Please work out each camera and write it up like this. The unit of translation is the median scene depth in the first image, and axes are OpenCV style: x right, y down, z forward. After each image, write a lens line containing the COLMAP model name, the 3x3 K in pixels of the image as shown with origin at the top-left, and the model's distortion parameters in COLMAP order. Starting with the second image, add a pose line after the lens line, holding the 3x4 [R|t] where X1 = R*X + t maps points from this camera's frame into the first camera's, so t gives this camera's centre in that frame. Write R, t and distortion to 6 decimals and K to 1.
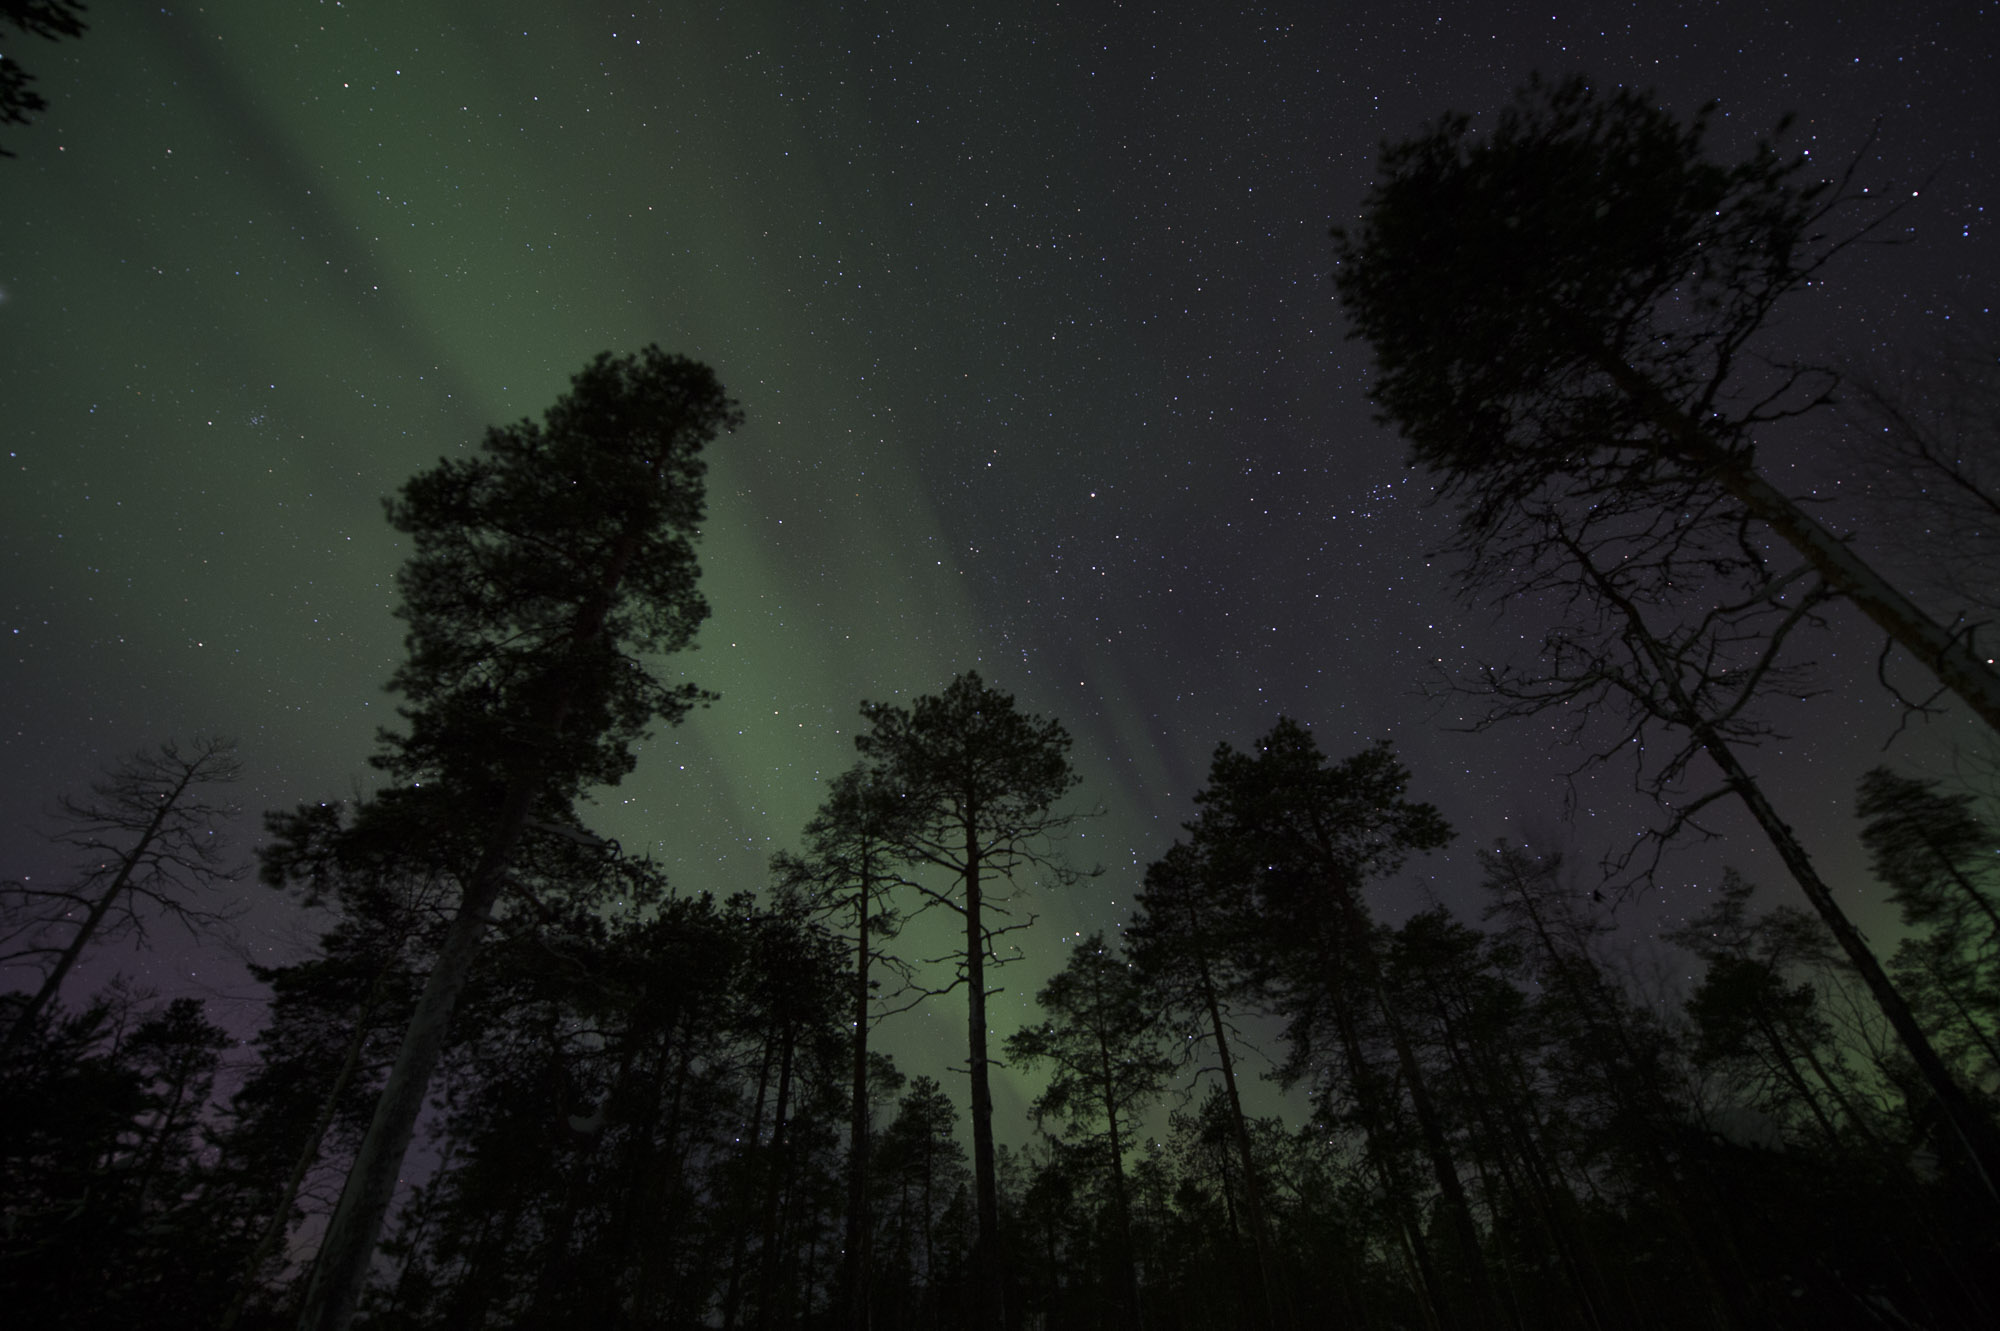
lens RADIAL K [[804.2, 0, 1005.2], [0, 804.2, 660.6], [0, 0, 1]] dist [-0.018087, -0.001421]
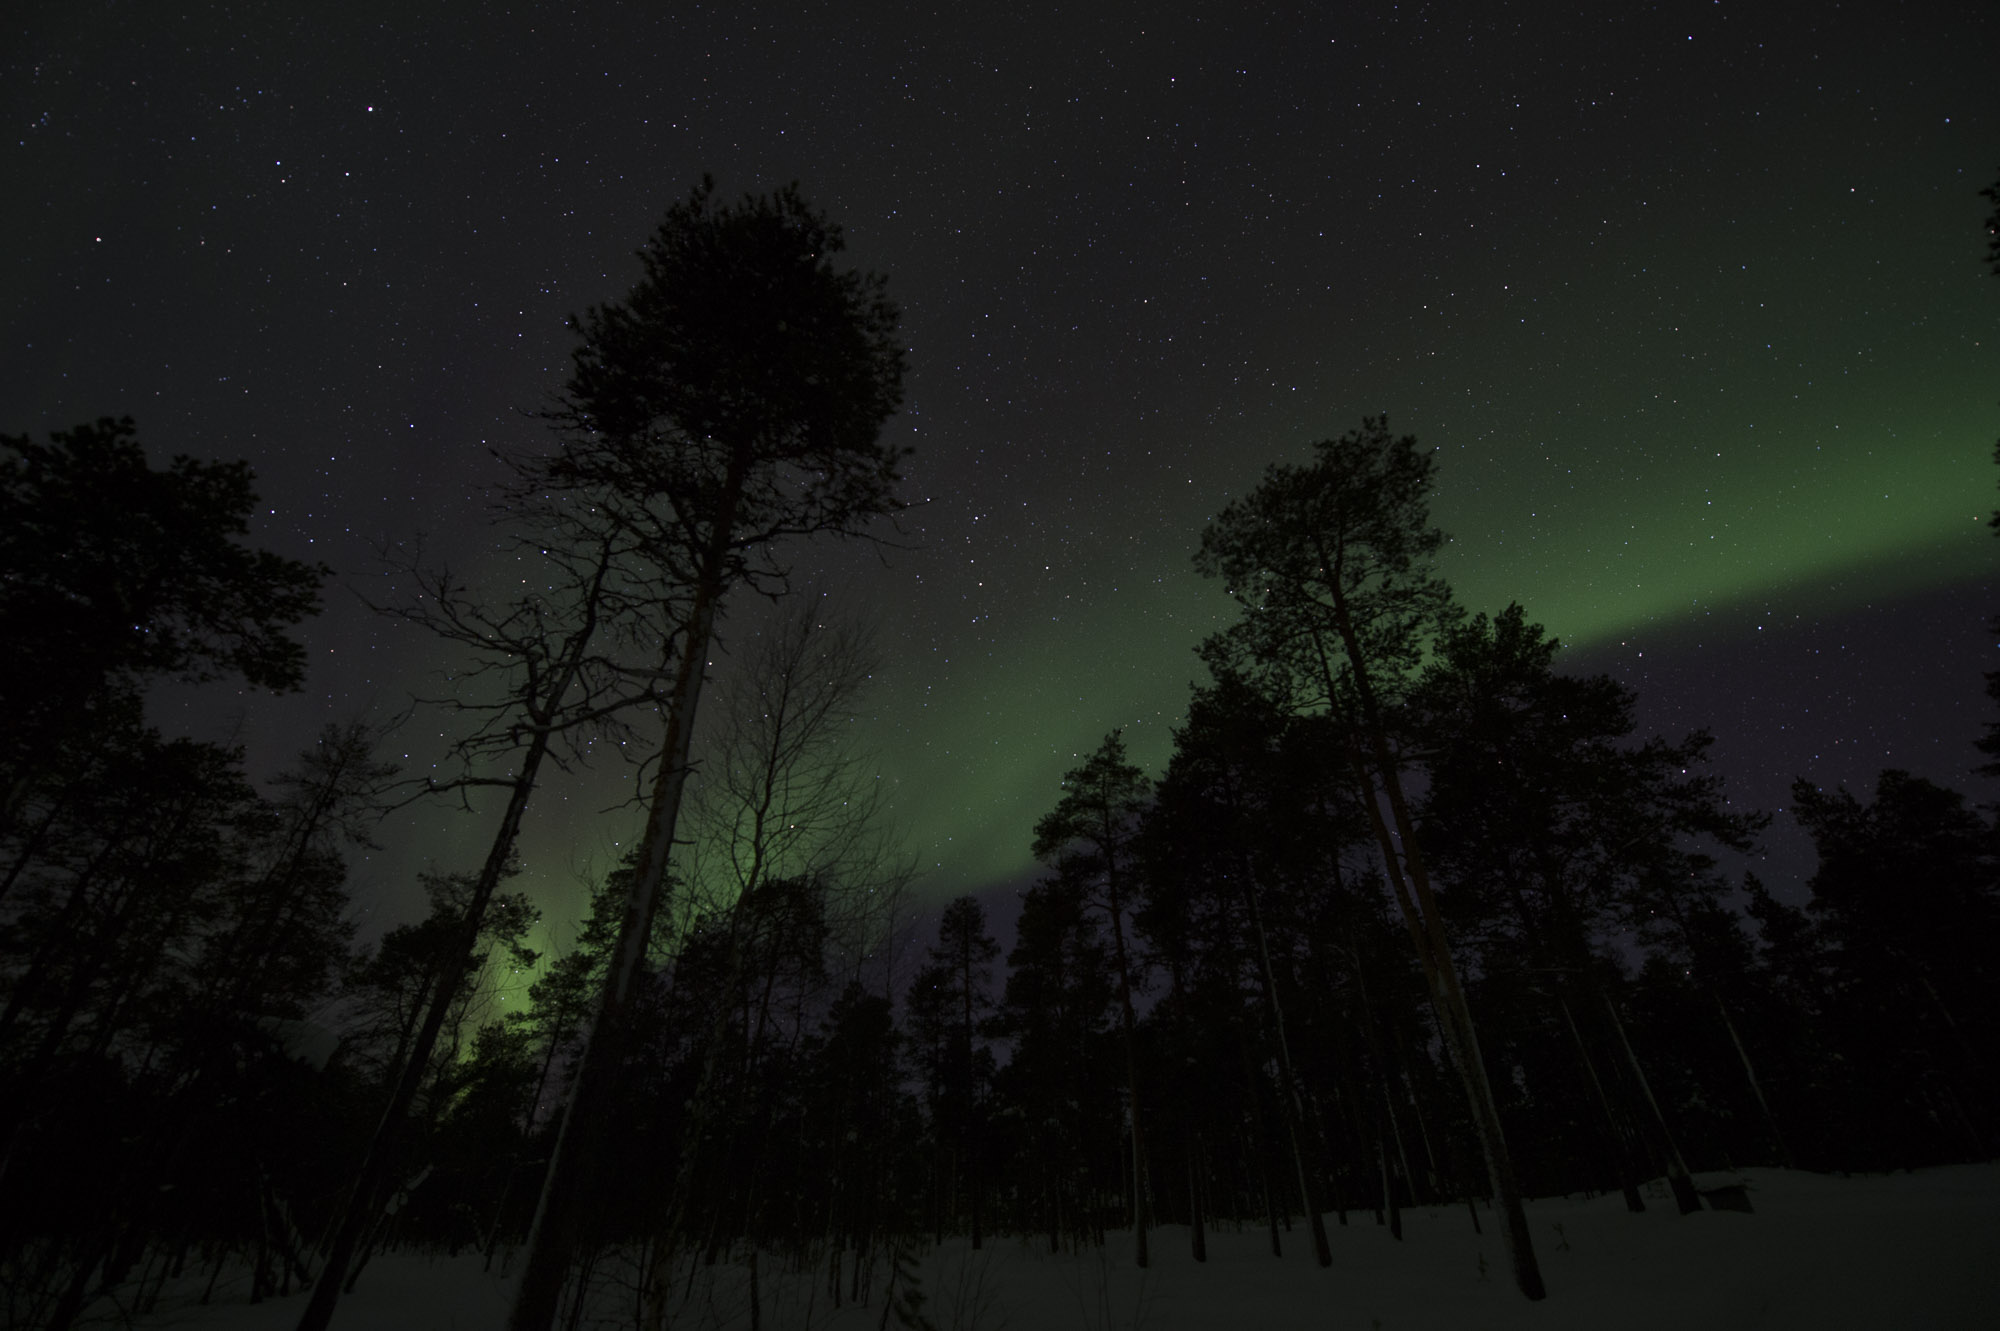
lens RADIAL K [[804.2, 0, 991.0], [0, 804.2, 660.8], [0, 0, 1]] dist [-0.018087, -0.001421]
pose [[0.239217, 0.571868, 0.784692, 0.062708], [-0.639616, 0.700843, -0.315771, -0.031848], [-0.730525, -0.426364, 0.533429, -0.032176]]
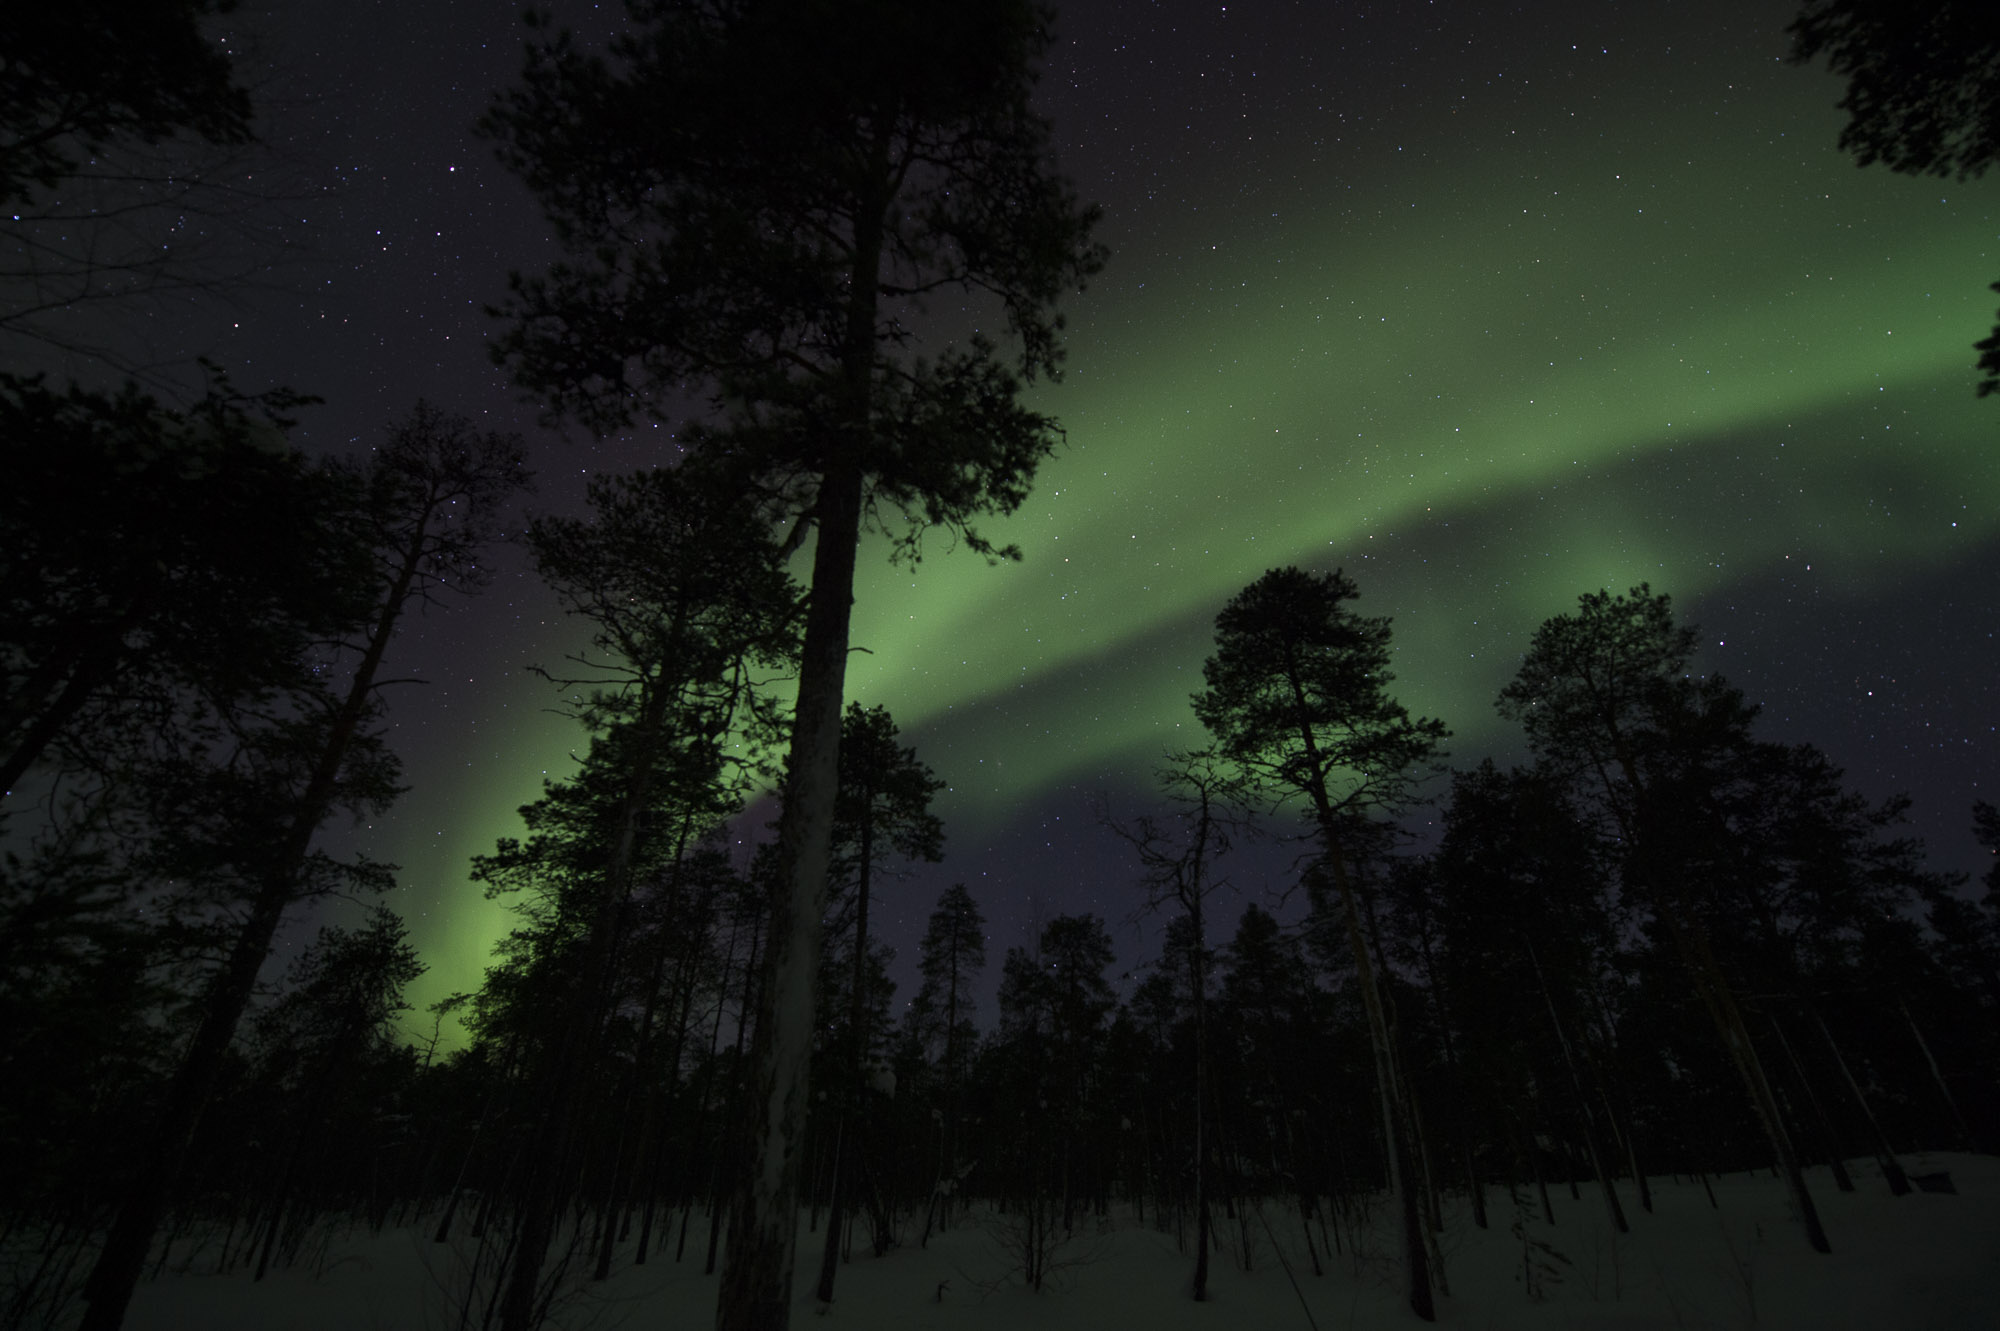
lens RADIAL K [[804.2, 0, 992.1], [0, 804.2, 663.2], [0, 0, 1]] dist [-0.018087, -0.001421]
pose [[0.336353, 0.530802, 0.777892, -0.850722], [-0.631750, 0.739759, -0.231619, 0.303224], [-0.698397, -0.413528, 0.584154, 0.374647]]
